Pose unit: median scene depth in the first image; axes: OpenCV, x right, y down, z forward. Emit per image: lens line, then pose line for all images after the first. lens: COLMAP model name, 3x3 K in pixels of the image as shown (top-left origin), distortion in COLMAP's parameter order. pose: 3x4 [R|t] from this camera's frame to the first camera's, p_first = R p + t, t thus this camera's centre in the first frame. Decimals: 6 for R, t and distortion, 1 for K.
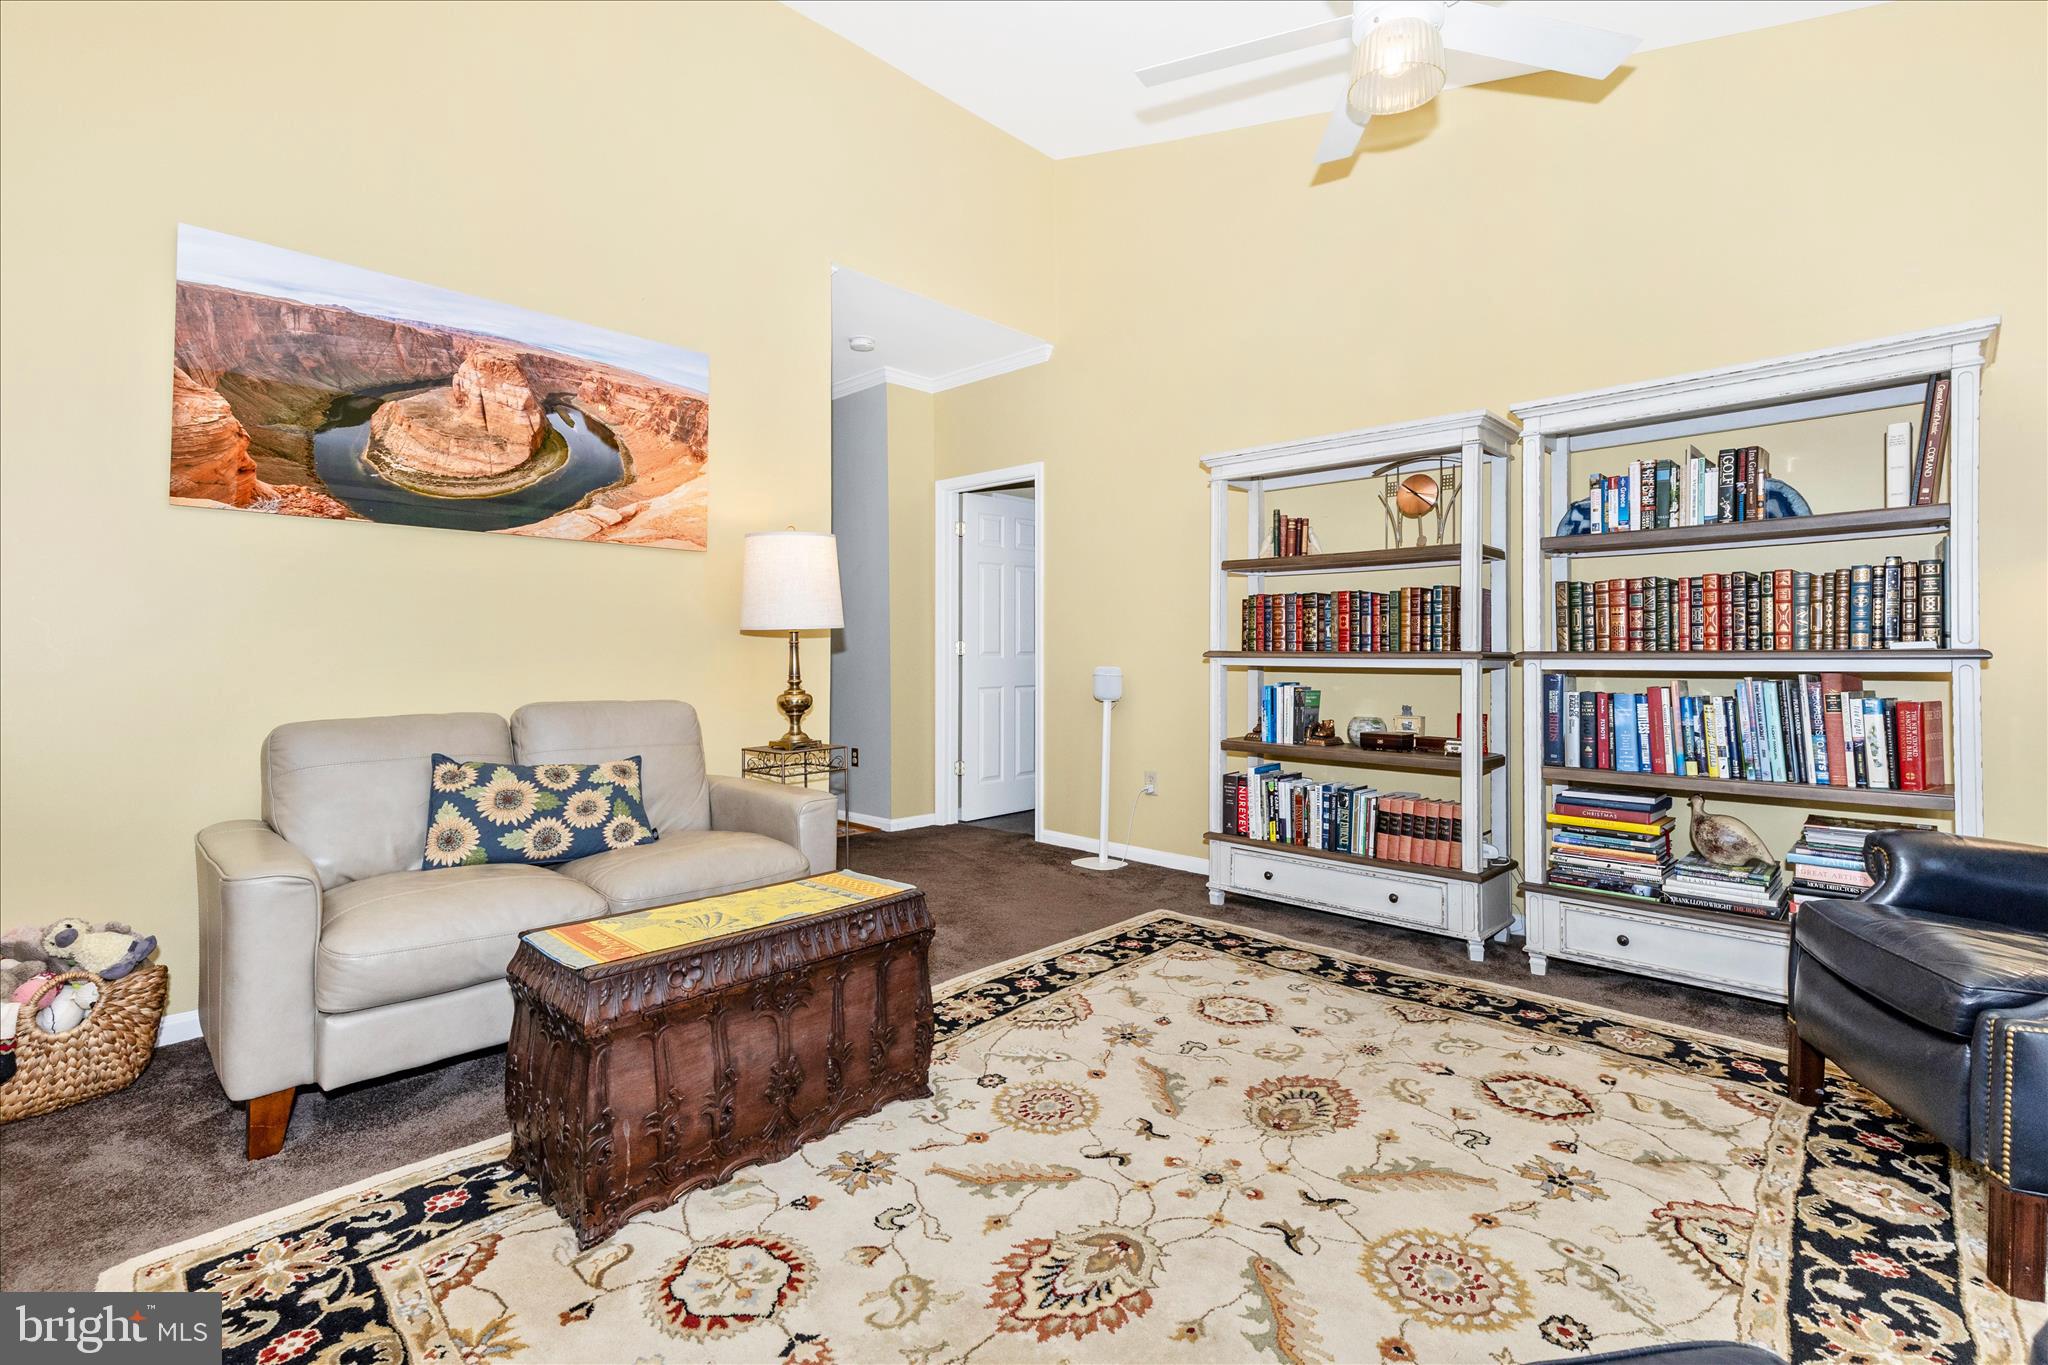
lens RADIAL K [[932.7, 0, 993.8], [0, 932.7, 647.0], [0, 0, 1]] dist [0.012348, -0.003654]
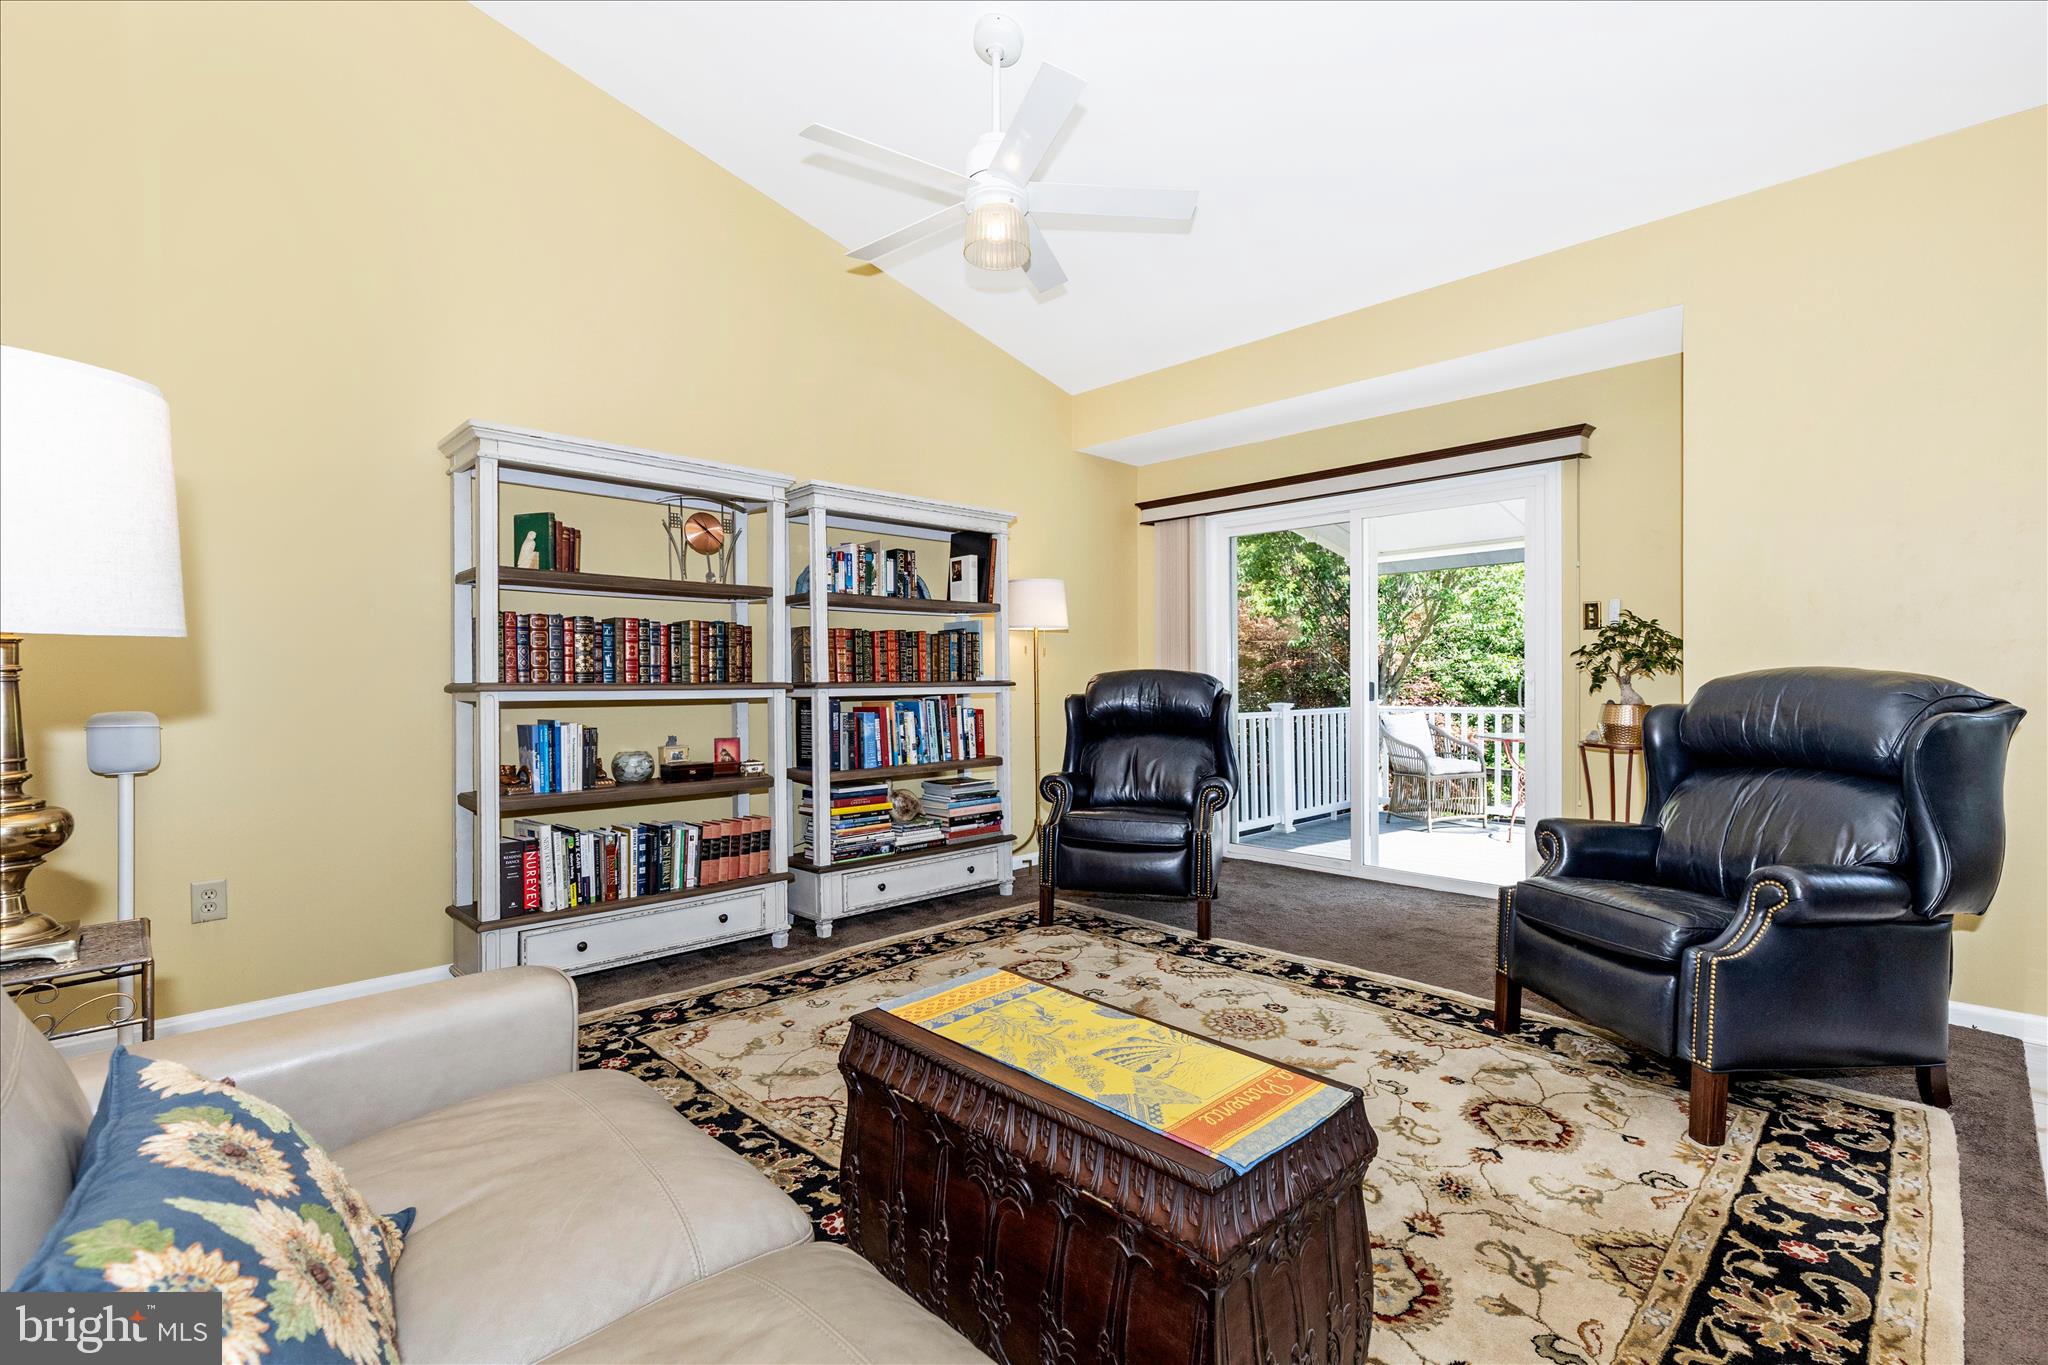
lens RADIAL K [[932.7, 0, 1067.7], [0, 932.7, 687.2], [0, 0, 1]] dist [0.012348, -0.003654]
pose [[-0.008669, -0.010448, 0.999908, -0.719025], [-0.005443, 0.999931, 0.010401, -0.003698], [-0.999948, -0.005353, -0.008726, 0.726051]]
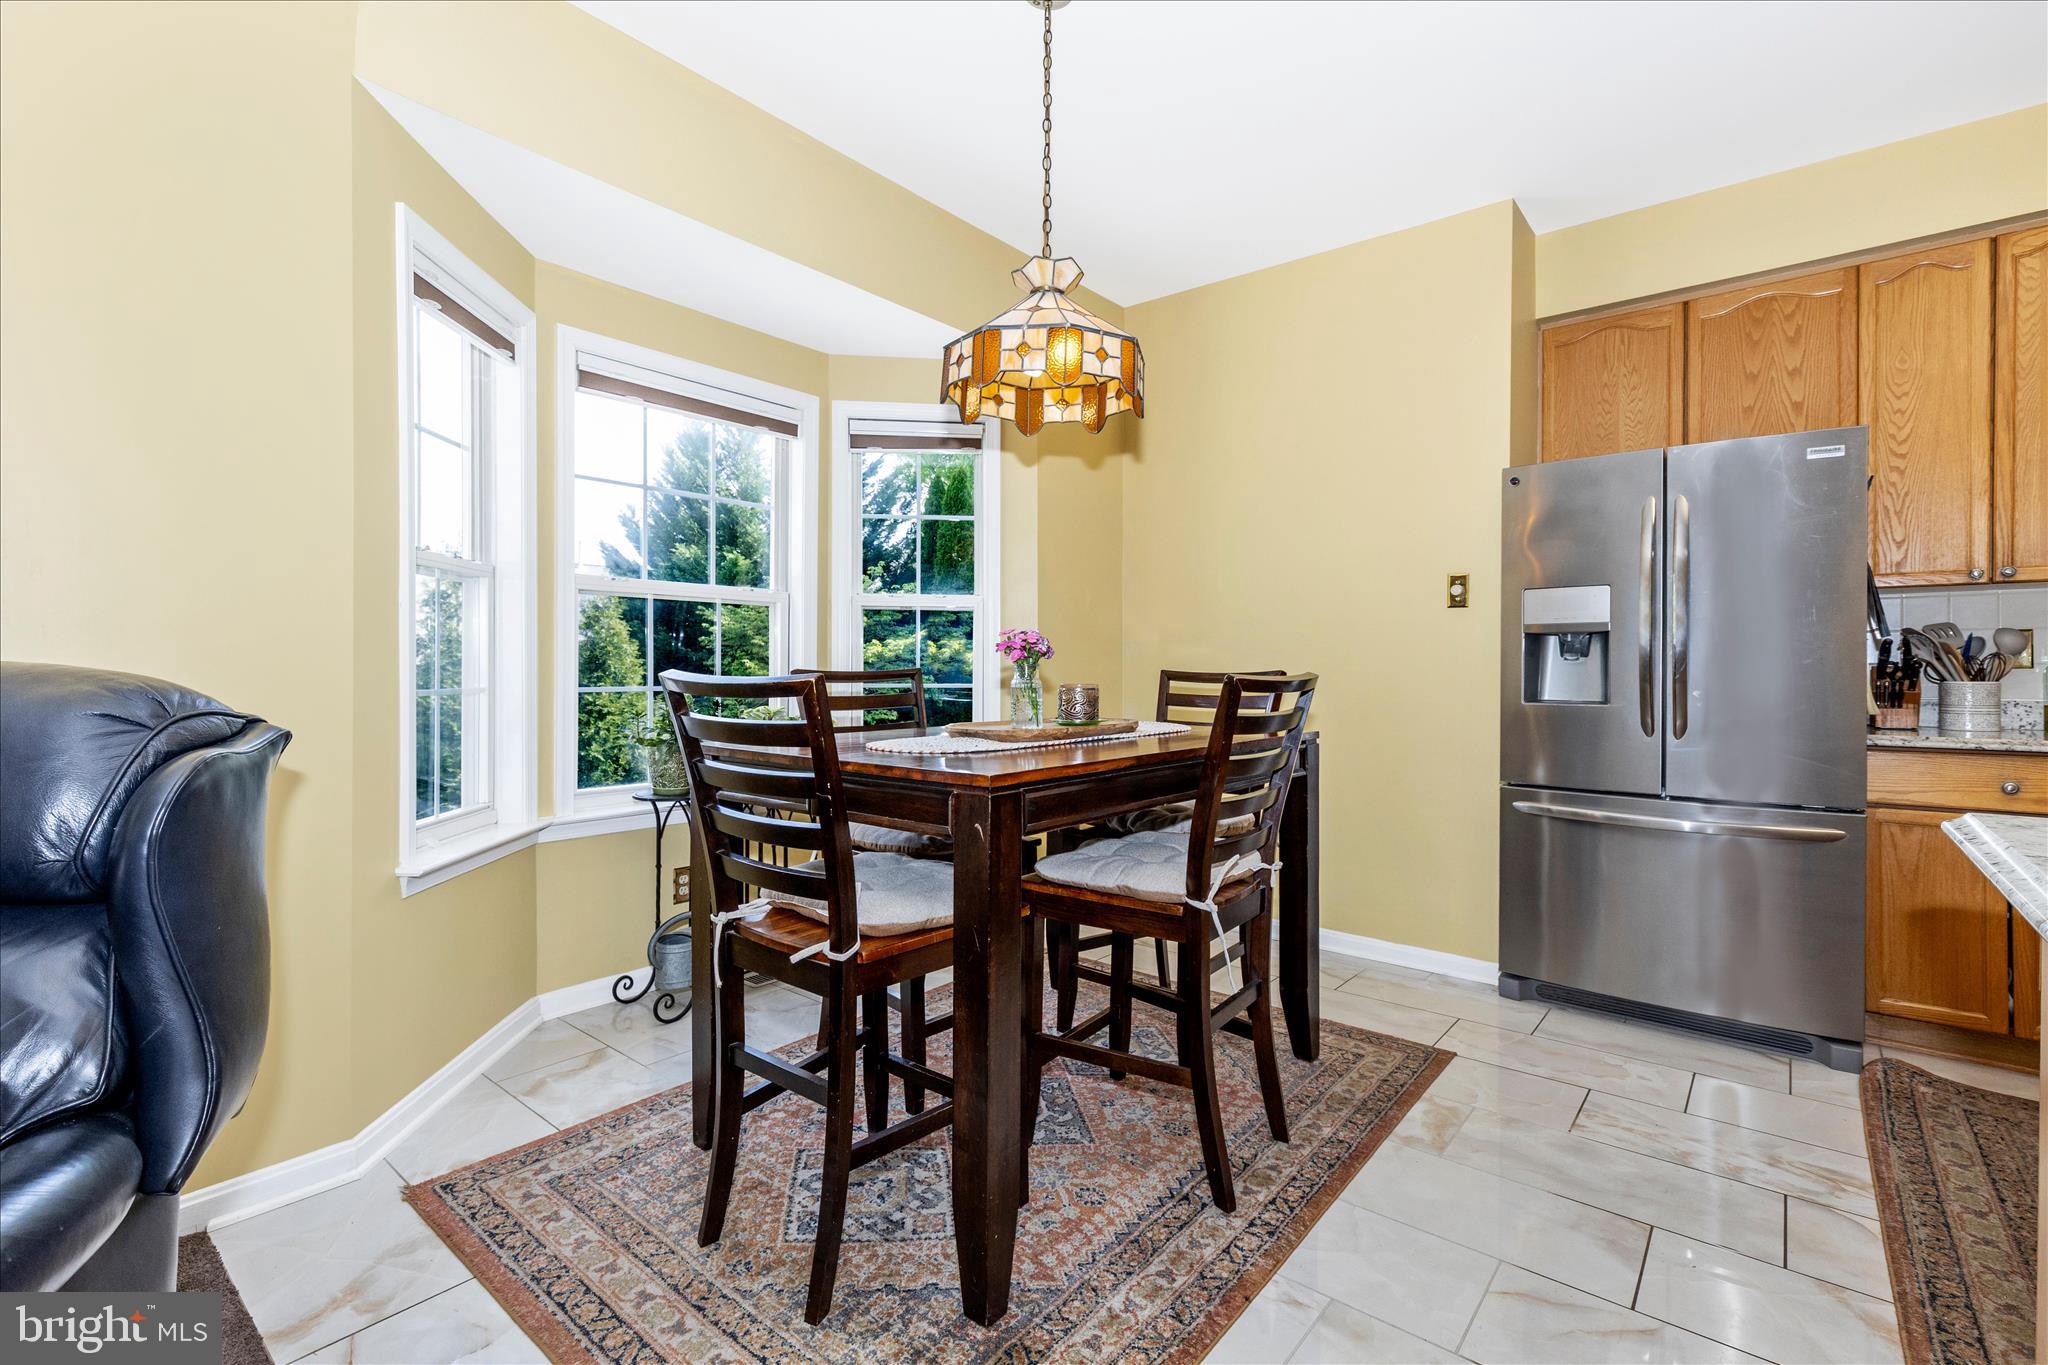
lens RADIAL K [[932.7, 0, 1022.1], [0, 932.7, 671.8], [0, 0, 1]] dist [0.012348, -0.003654]
pose [[-0.995626, -0.005596, -0.093259, -0.256567], [-0.005709, 0.999983, 0.000945, -0.012360], [0.093252, 0.001473, -0.995641, 0.410055]]
